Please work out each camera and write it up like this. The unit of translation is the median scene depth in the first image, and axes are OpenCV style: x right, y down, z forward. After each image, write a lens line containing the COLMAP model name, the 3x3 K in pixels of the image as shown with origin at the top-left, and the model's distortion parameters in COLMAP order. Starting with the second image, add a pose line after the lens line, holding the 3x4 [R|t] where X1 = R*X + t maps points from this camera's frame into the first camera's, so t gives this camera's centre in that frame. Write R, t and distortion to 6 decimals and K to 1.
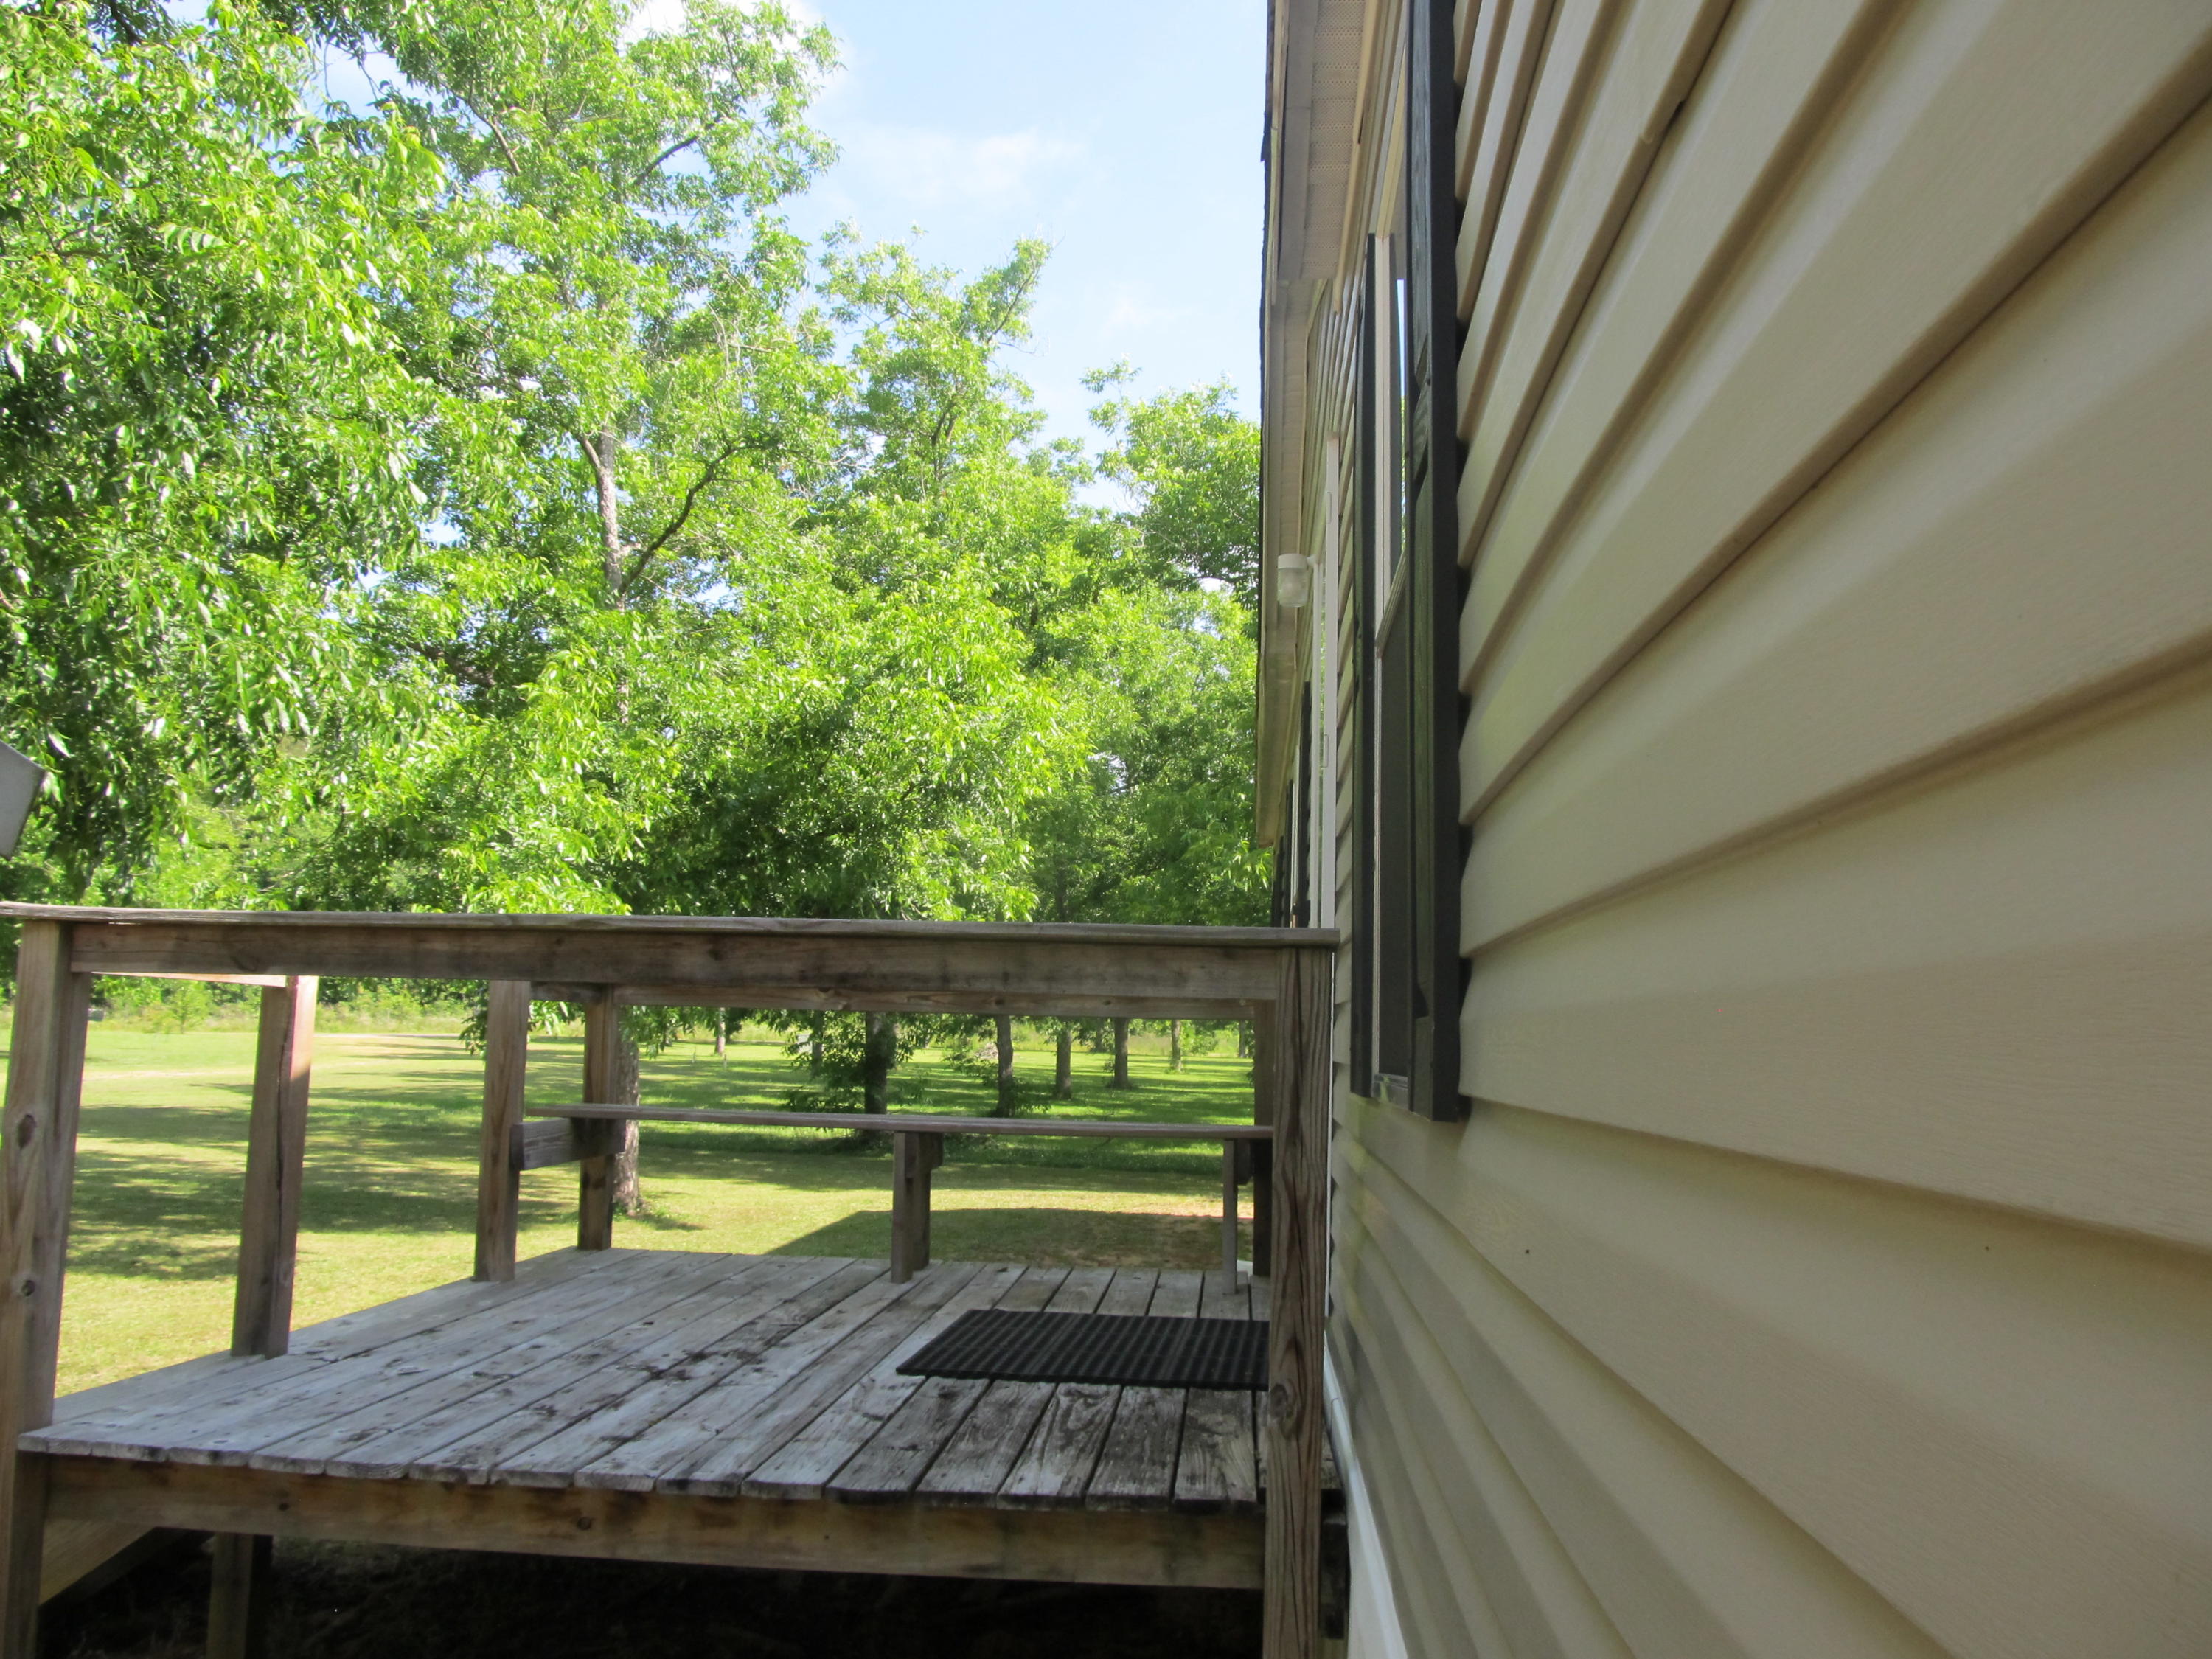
lens RADIAL K [[1832.0, 0, 1106.3], [0, 1832.0, 827.4], [0, 0, 1]] dist [-0.063173, 0.017949]
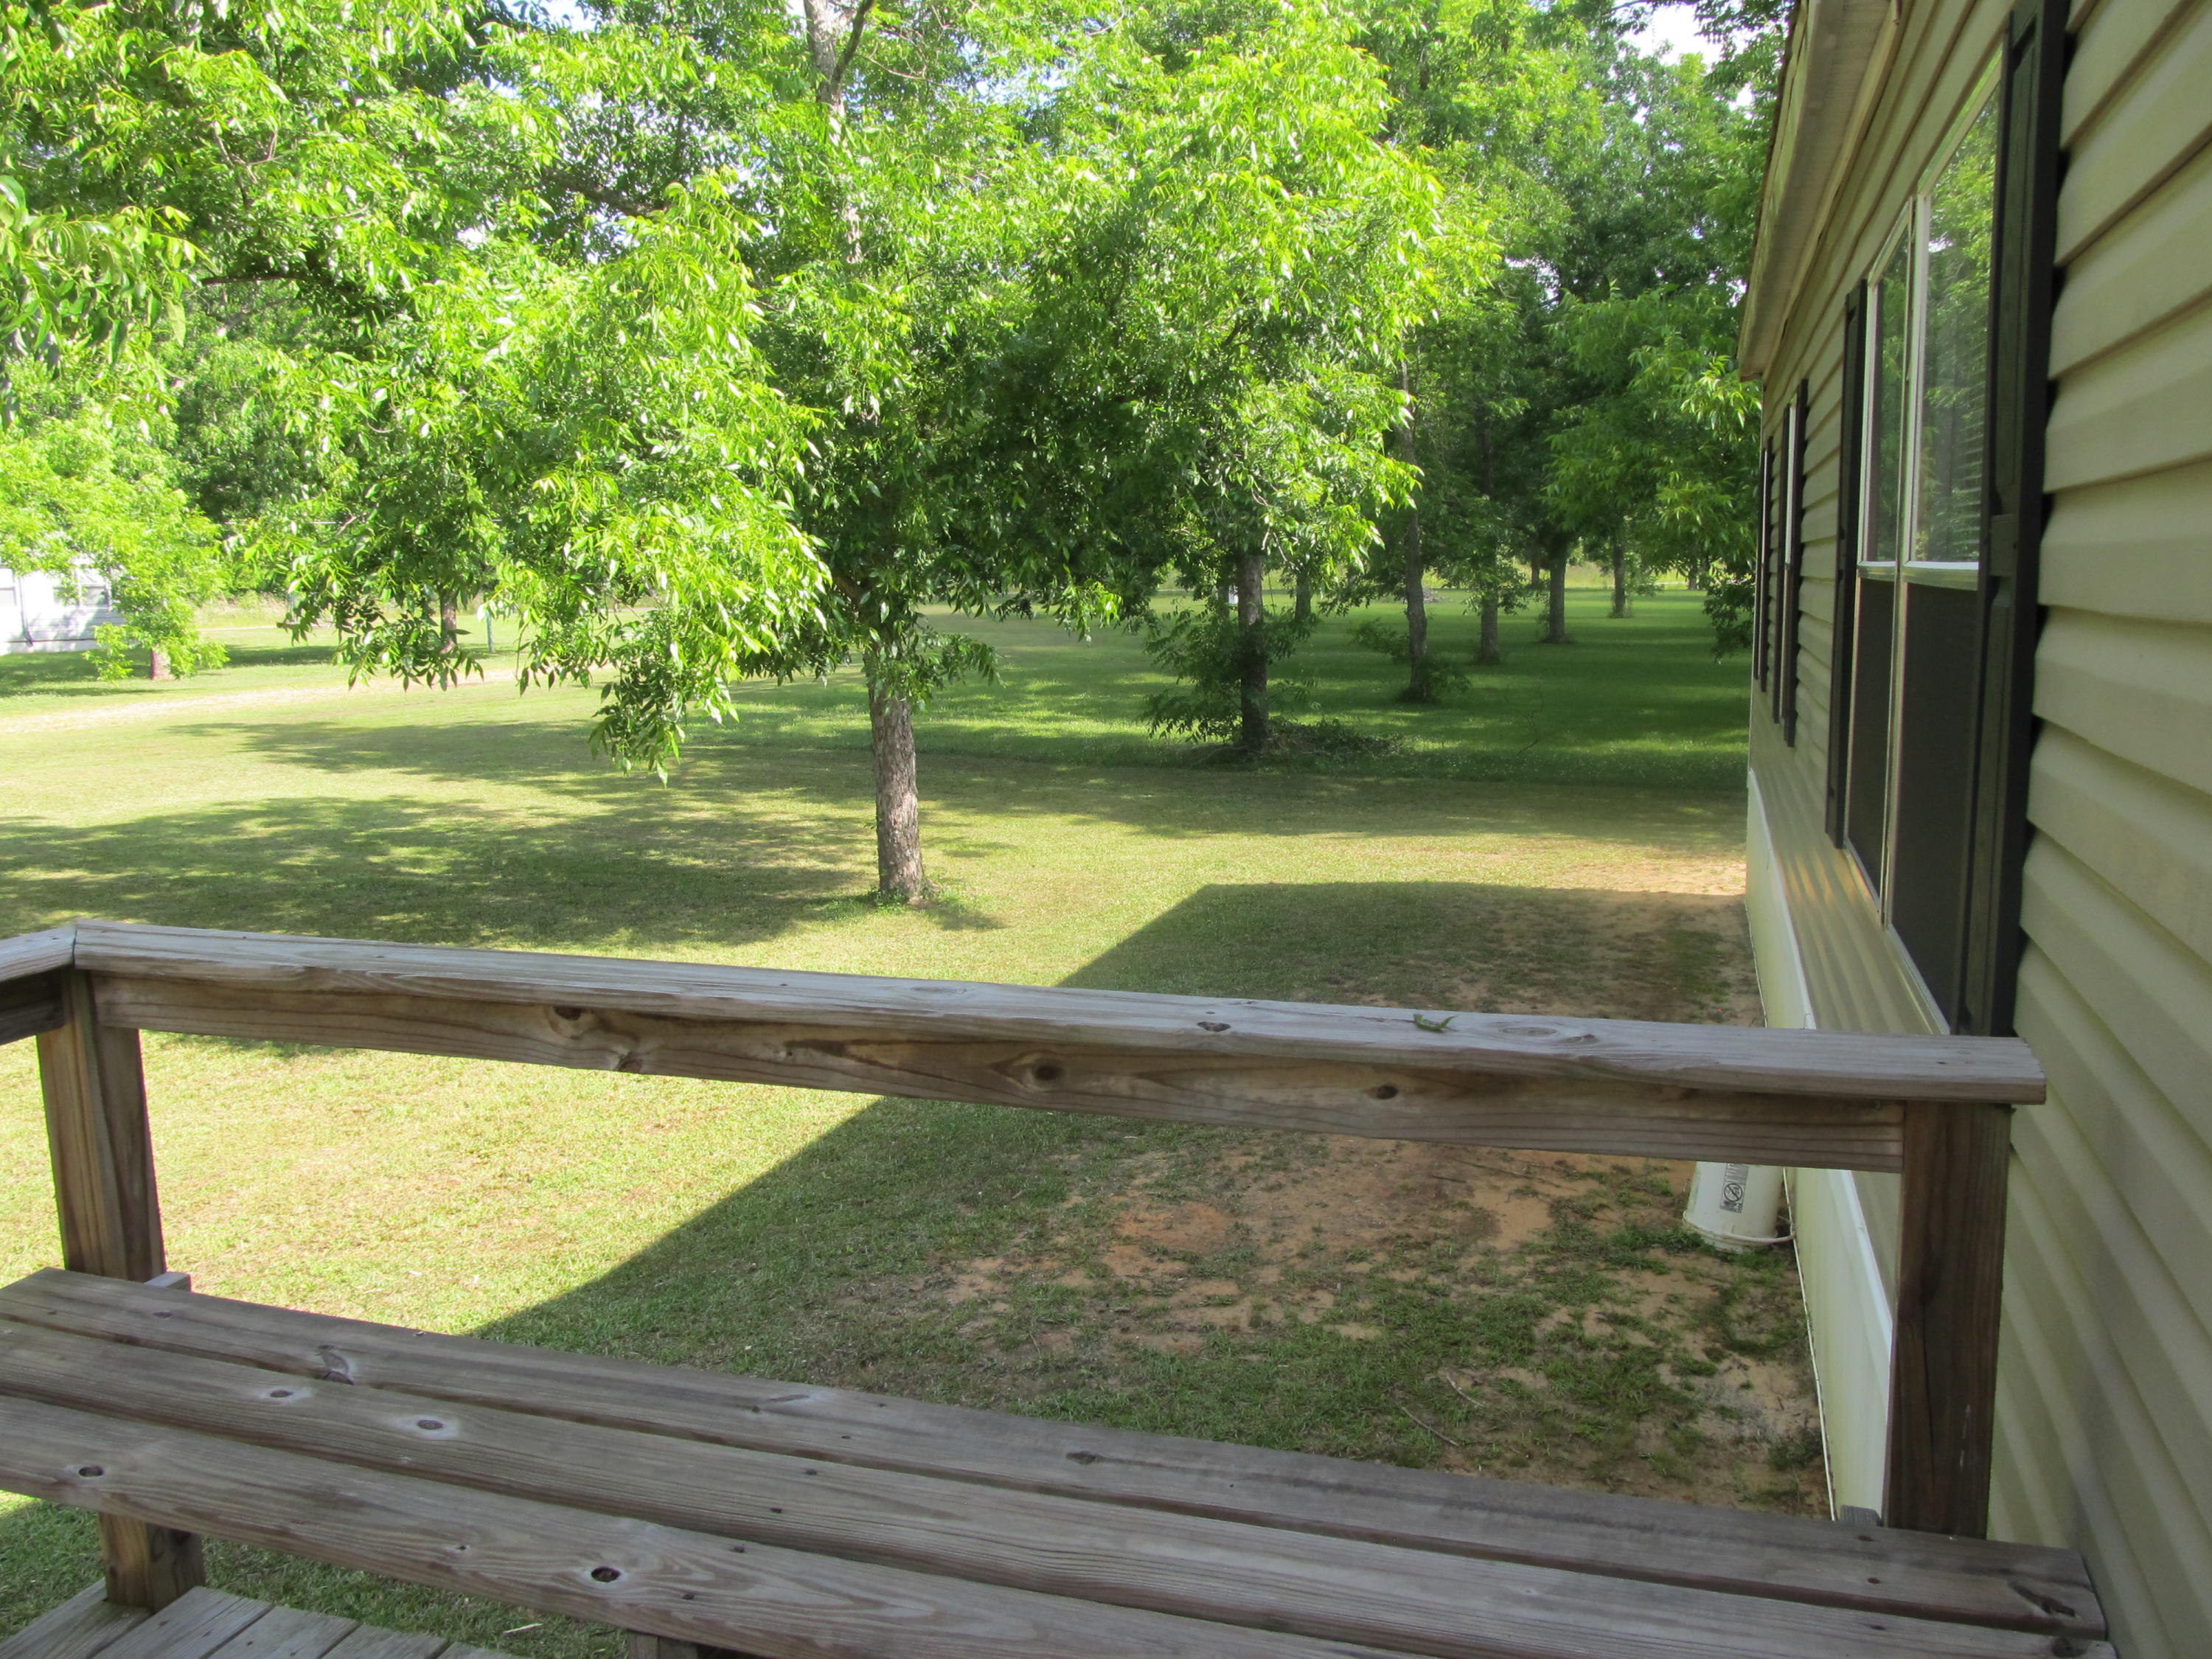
lens RADIAL K [[1832.0, 0, 1120.0], [0, 1832.0, 864.4], [0, 0, 1]] dist [-0.063173, 0.017949]
pose [[0.973892, -0.003304, -0.226986, 0.008867], [0.064248, 0.963025, 0.261638, -0.008218], [0.217729, -0.269391, 0.938095, 0.268309]]
